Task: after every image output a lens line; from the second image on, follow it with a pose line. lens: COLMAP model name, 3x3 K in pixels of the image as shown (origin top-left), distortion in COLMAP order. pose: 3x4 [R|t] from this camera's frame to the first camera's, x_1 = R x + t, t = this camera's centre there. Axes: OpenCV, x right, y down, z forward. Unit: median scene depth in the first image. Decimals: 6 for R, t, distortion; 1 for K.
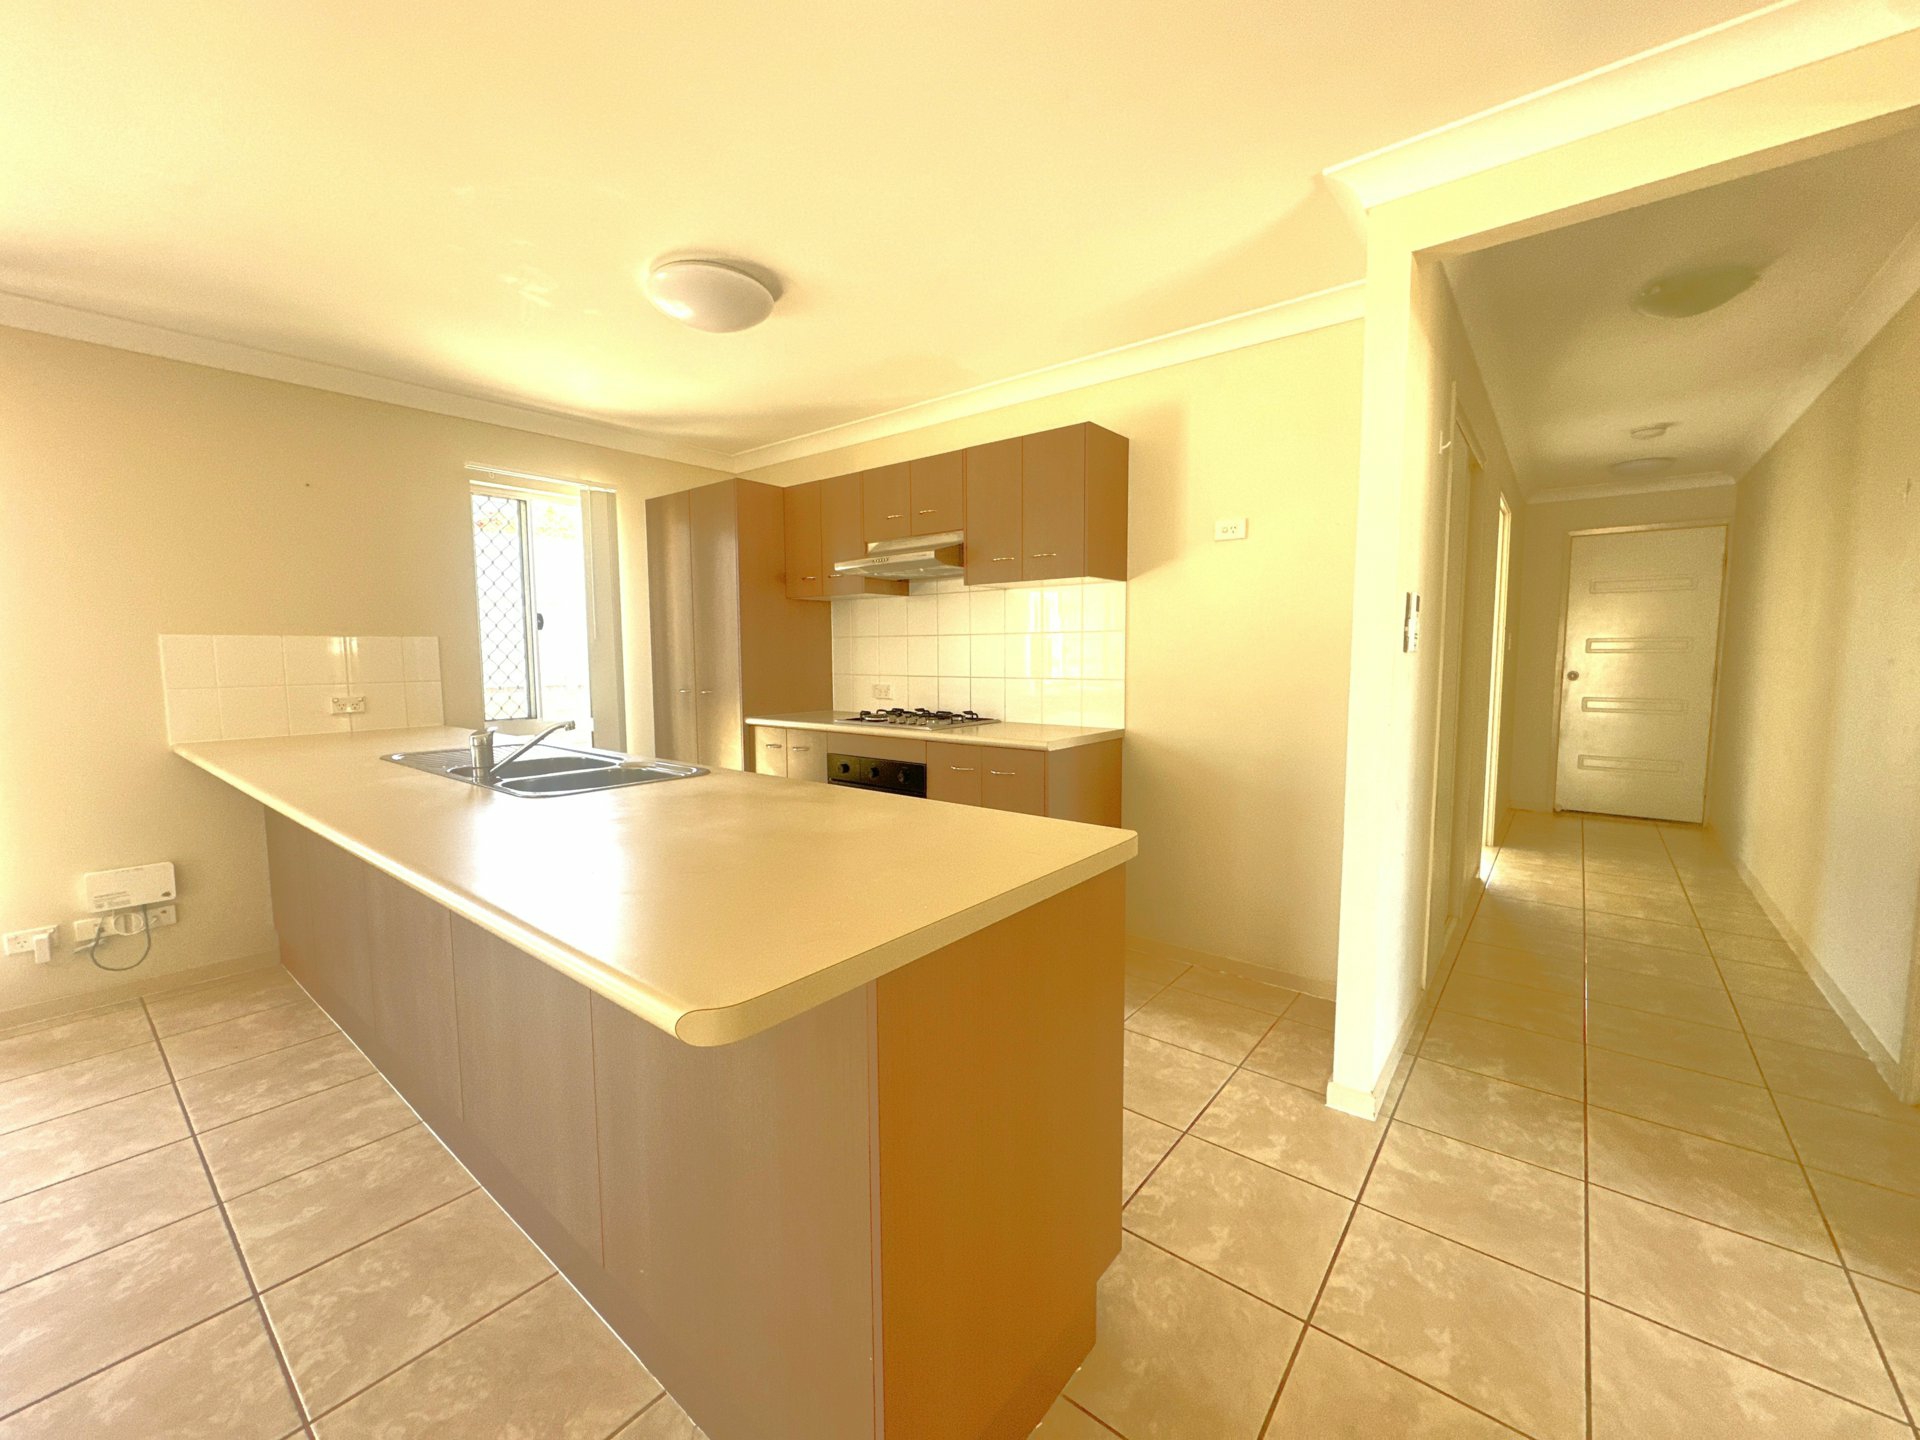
lens RADIAL K [[766.6, 0, 960.0], [0, 766.6, 720.0], [0, 0, 1]] dist [0.006543, 0.000522]
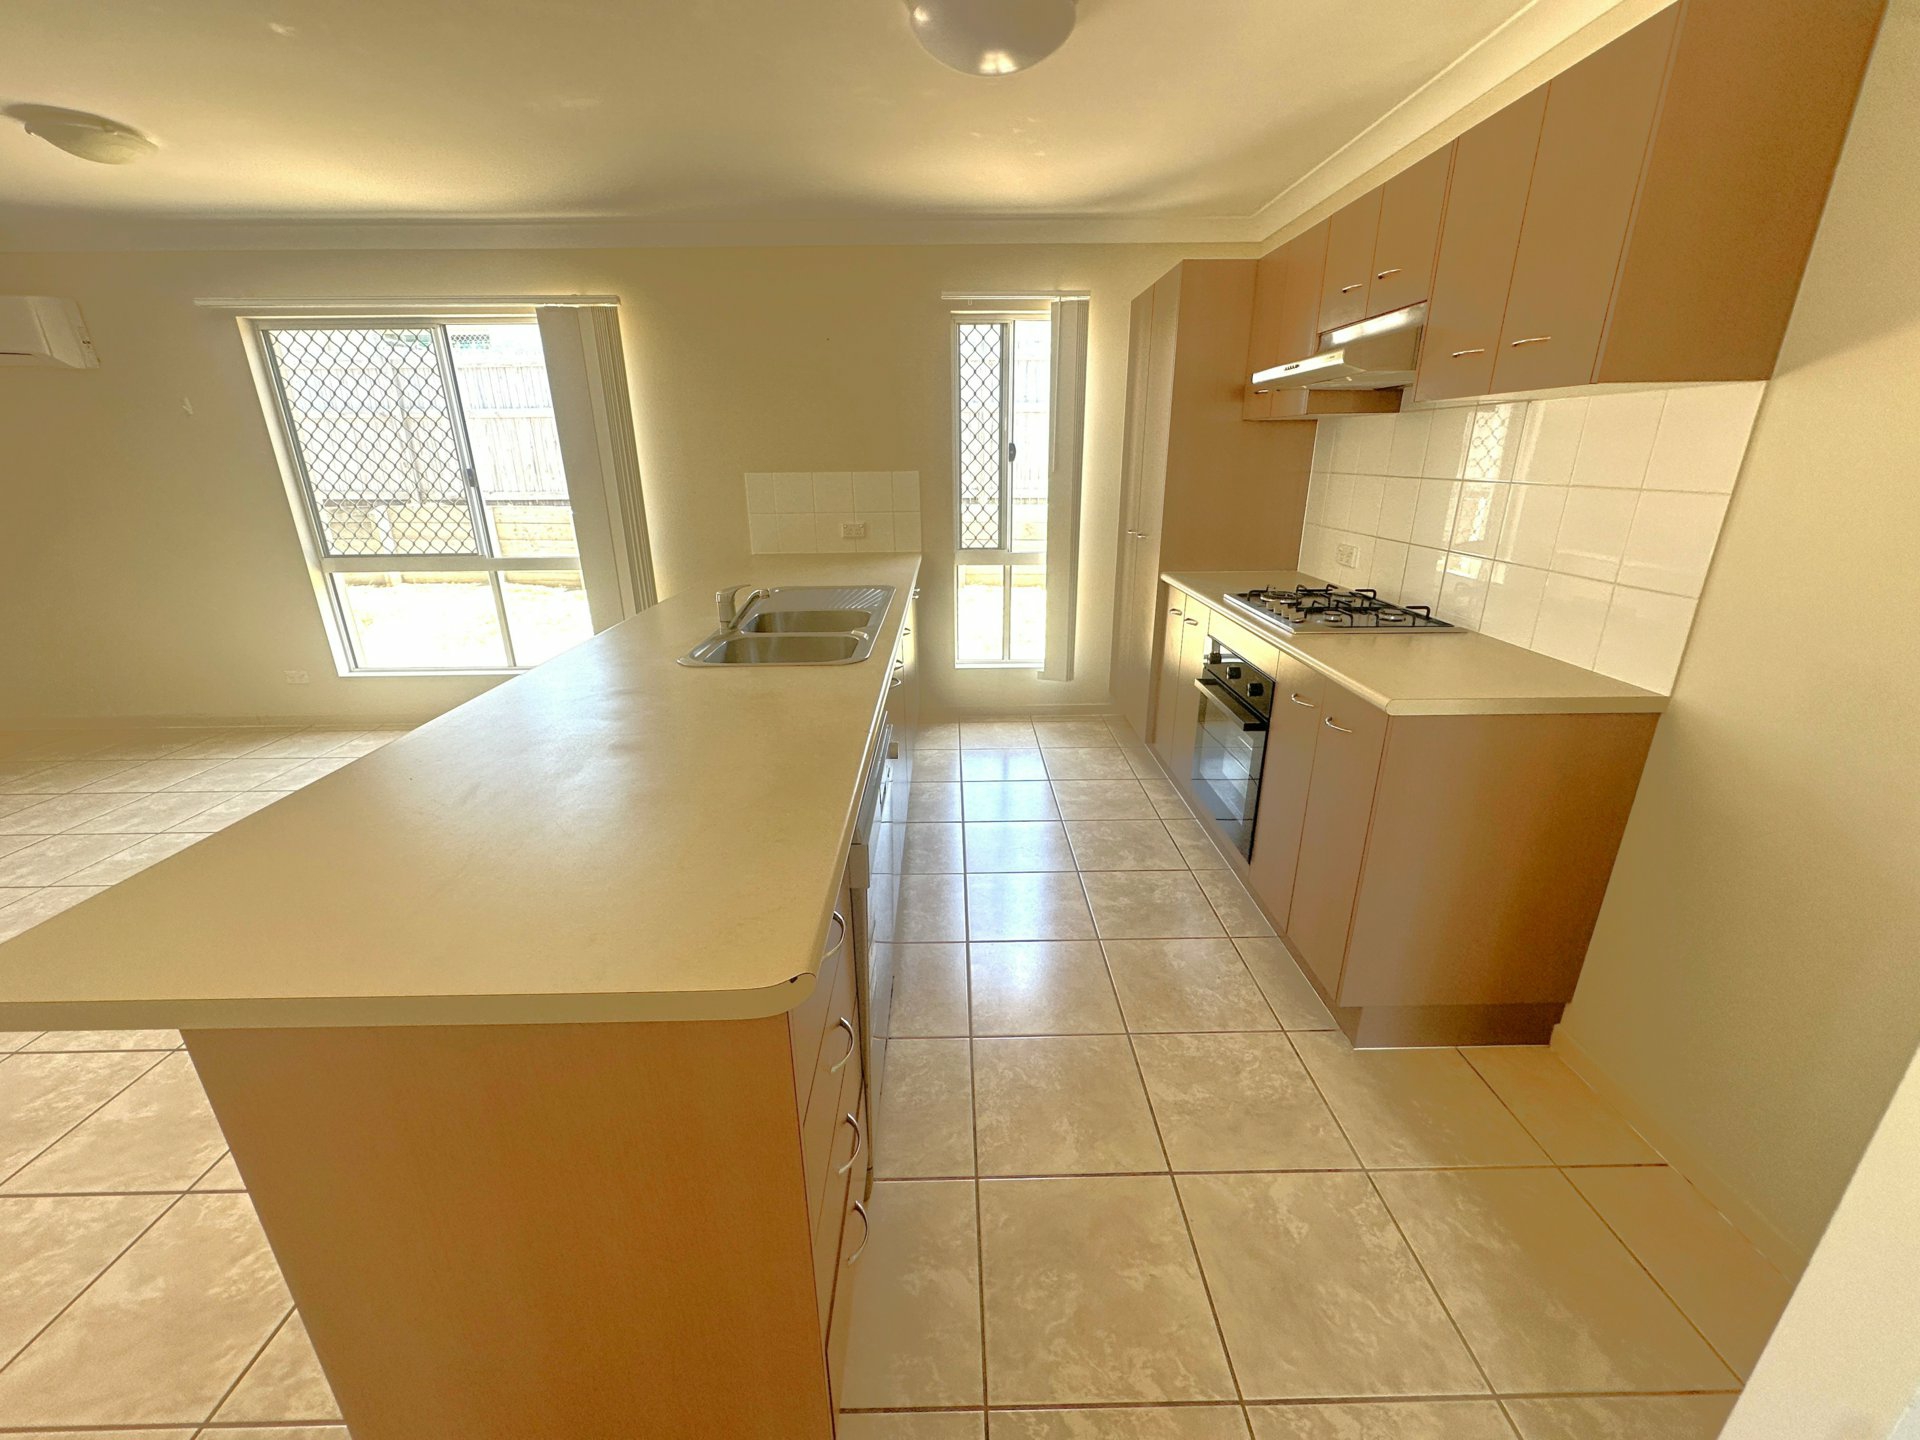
lens RADIAL K [[766.6, 0, 960.0], [0, 766.6, 720.0], [0, 0, 1]] dist [0.006543, 0.000522]
pose [[0.644488, 0.254509, -0.721014, 0.247370], [-0.064342, 0.957684, 0.280538, -0.075752], [0.761903, -0.134411, 0.633591, 0.280978]]
